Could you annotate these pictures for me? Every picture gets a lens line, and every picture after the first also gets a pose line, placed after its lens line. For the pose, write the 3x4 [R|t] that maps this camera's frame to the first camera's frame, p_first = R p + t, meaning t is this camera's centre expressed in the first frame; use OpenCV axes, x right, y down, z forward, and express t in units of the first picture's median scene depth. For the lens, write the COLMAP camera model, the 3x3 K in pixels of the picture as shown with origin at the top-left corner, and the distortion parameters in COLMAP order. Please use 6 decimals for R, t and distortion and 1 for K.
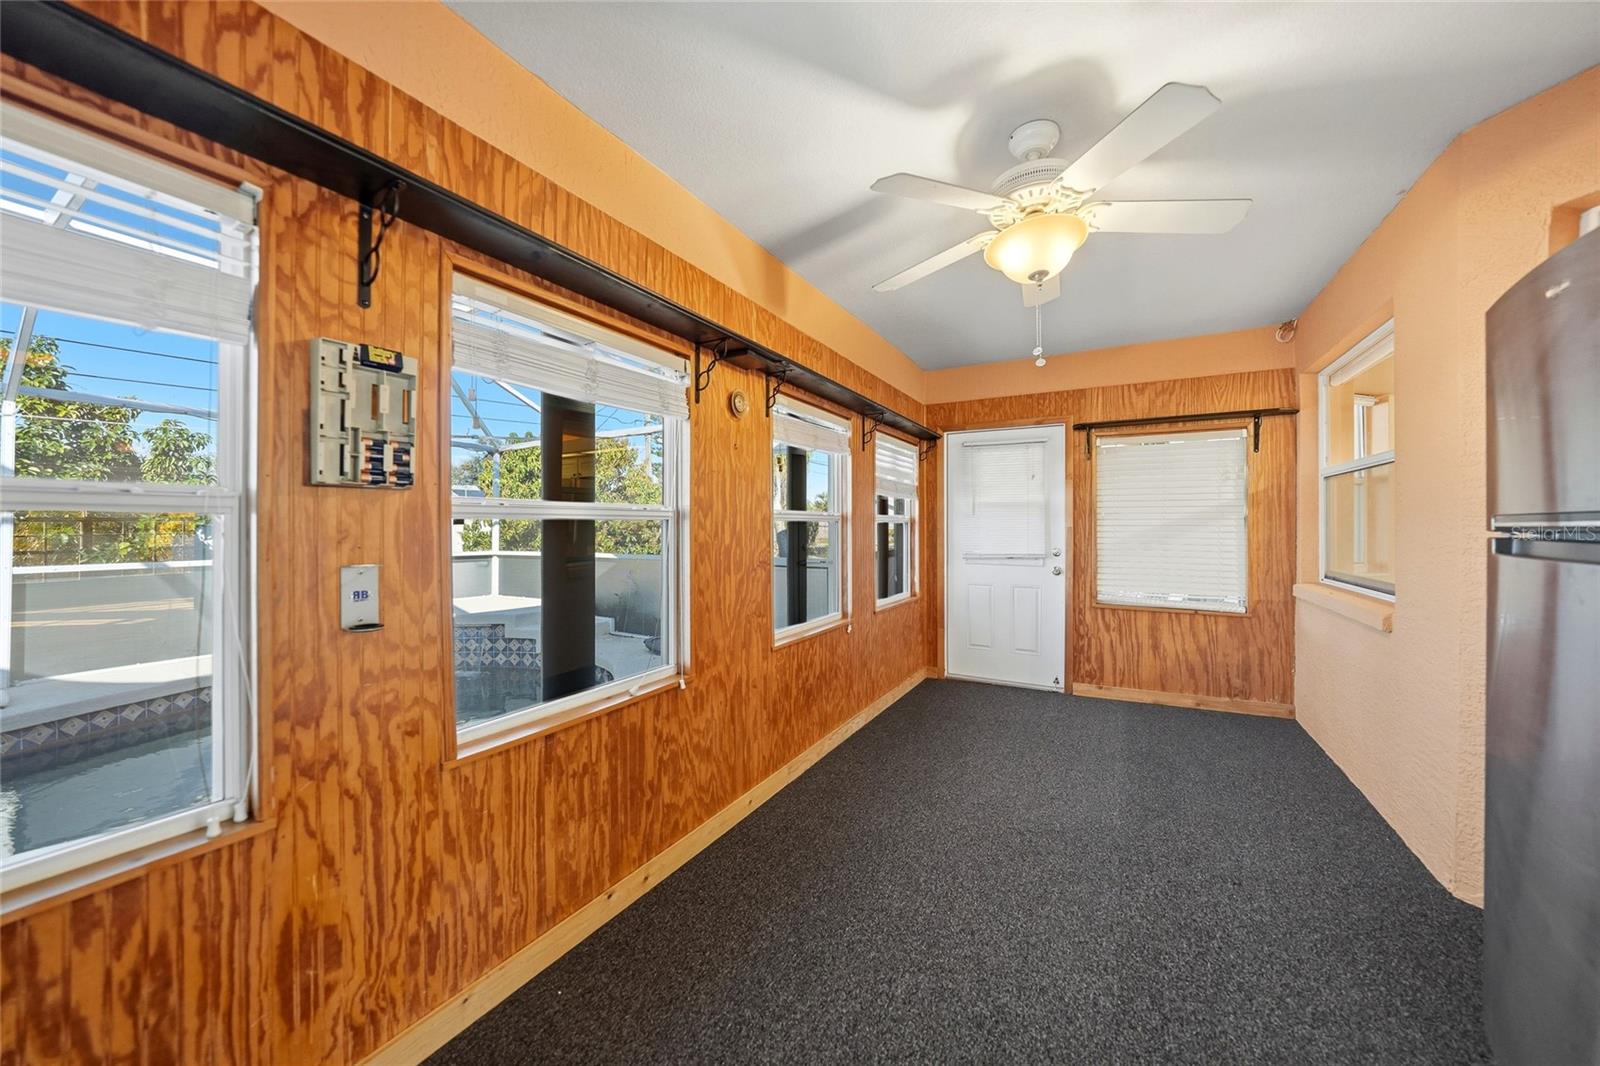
lens RADIAL K [[584.7, 0, 820.3], [0, 584.7, 522.5], [0, 0, 1]] dist [-0.001067, -0.000074]
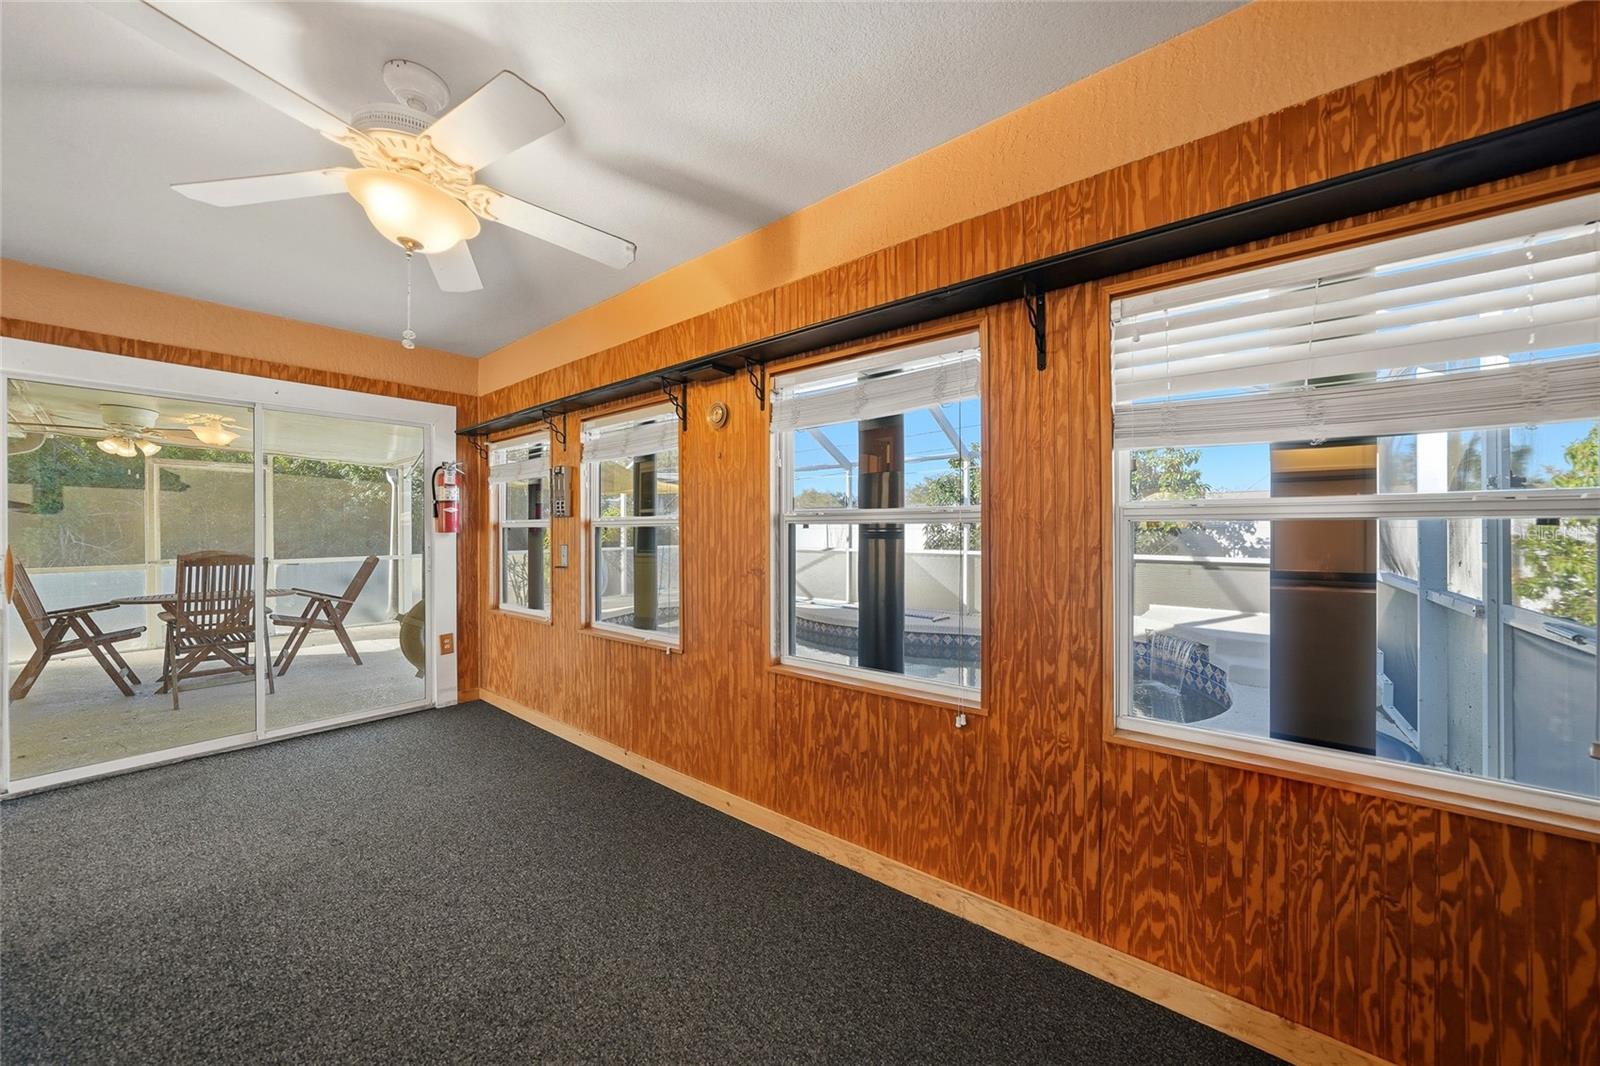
lens RADIAL K [[561.4, 0, 800.0], [0, 561.4, 533.0], [0, 0, 1]] dist [-0.001509, -0.000040]
pose [[-0.191129, 0.001596, -0.981564, 0.832840], [0.002549, 0.999996, 0.001130, 0.009225], [0.981562, -0.002286, -0.191132, 1.347691]]
